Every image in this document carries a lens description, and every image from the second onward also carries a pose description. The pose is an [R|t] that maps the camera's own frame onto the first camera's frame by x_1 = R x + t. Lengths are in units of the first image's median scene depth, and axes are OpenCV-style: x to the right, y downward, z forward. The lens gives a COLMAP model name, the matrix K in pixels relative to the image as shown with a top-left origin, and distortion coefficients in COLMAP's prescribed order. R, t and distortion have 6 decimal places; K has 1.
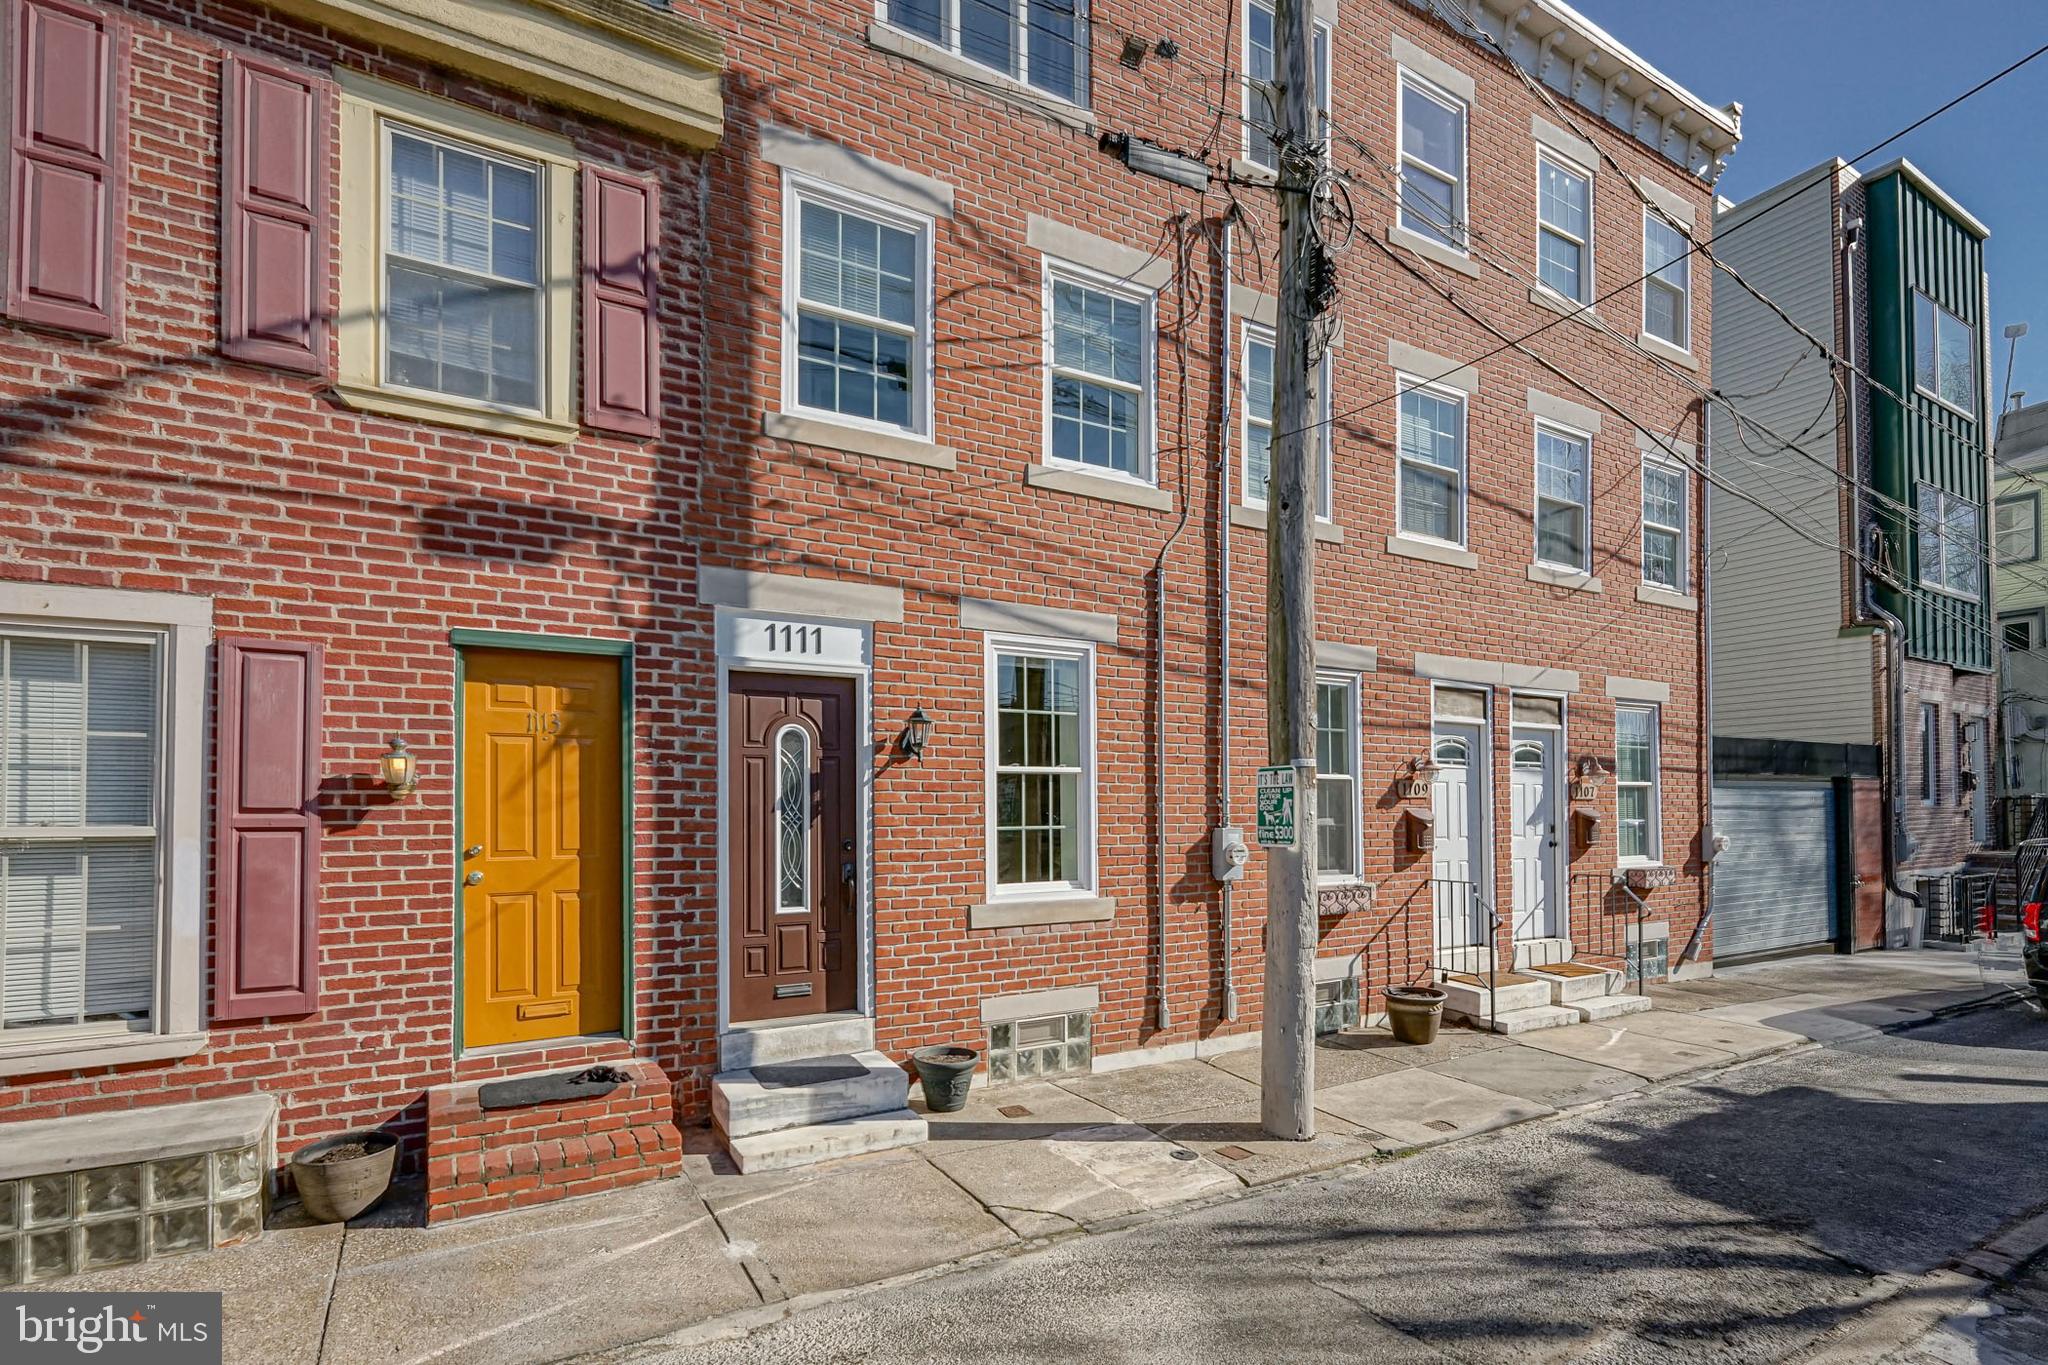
lens RADIAL K [[870.0, 0, 1007.9], [0, 870.0, 788.9], [0, 0, 1]] dist [-0.002332, 0.000443]
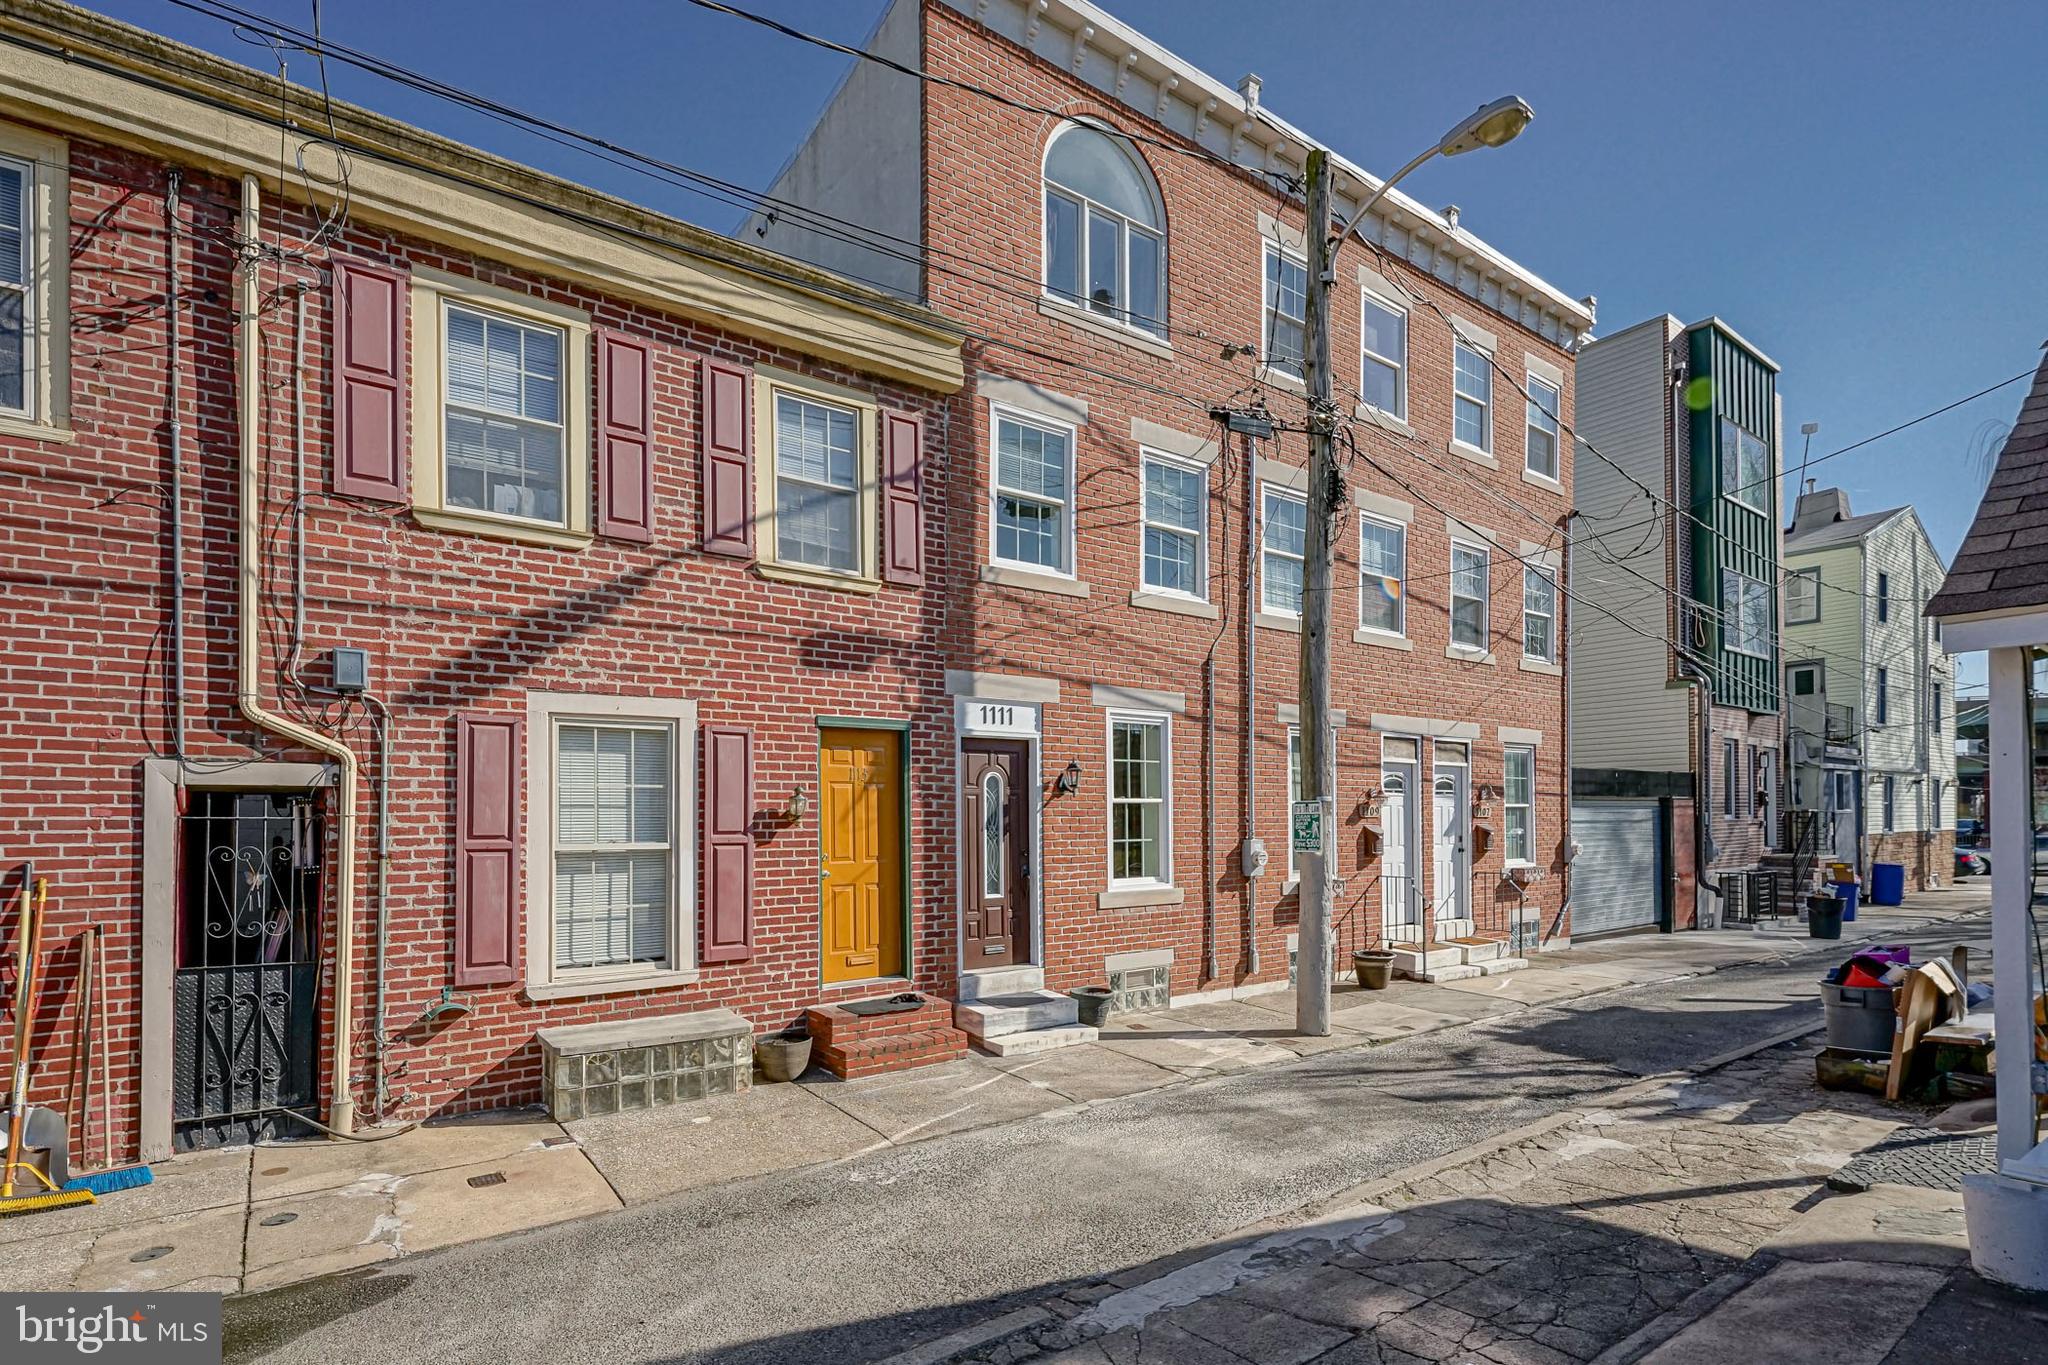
lens RADIAL K [[839.6, 0, 1023.0], [0, 839.6, 805.0], [0, 0, 1]] dist [0.000664, -0.000304]
pose [[0.995157, 0.001921, 0.098281, -0.324447], [-0.002757, 0.999961, 0.008371, -0.028822], [-0.098261, -0.008602, 0.995124, -0.423126]]
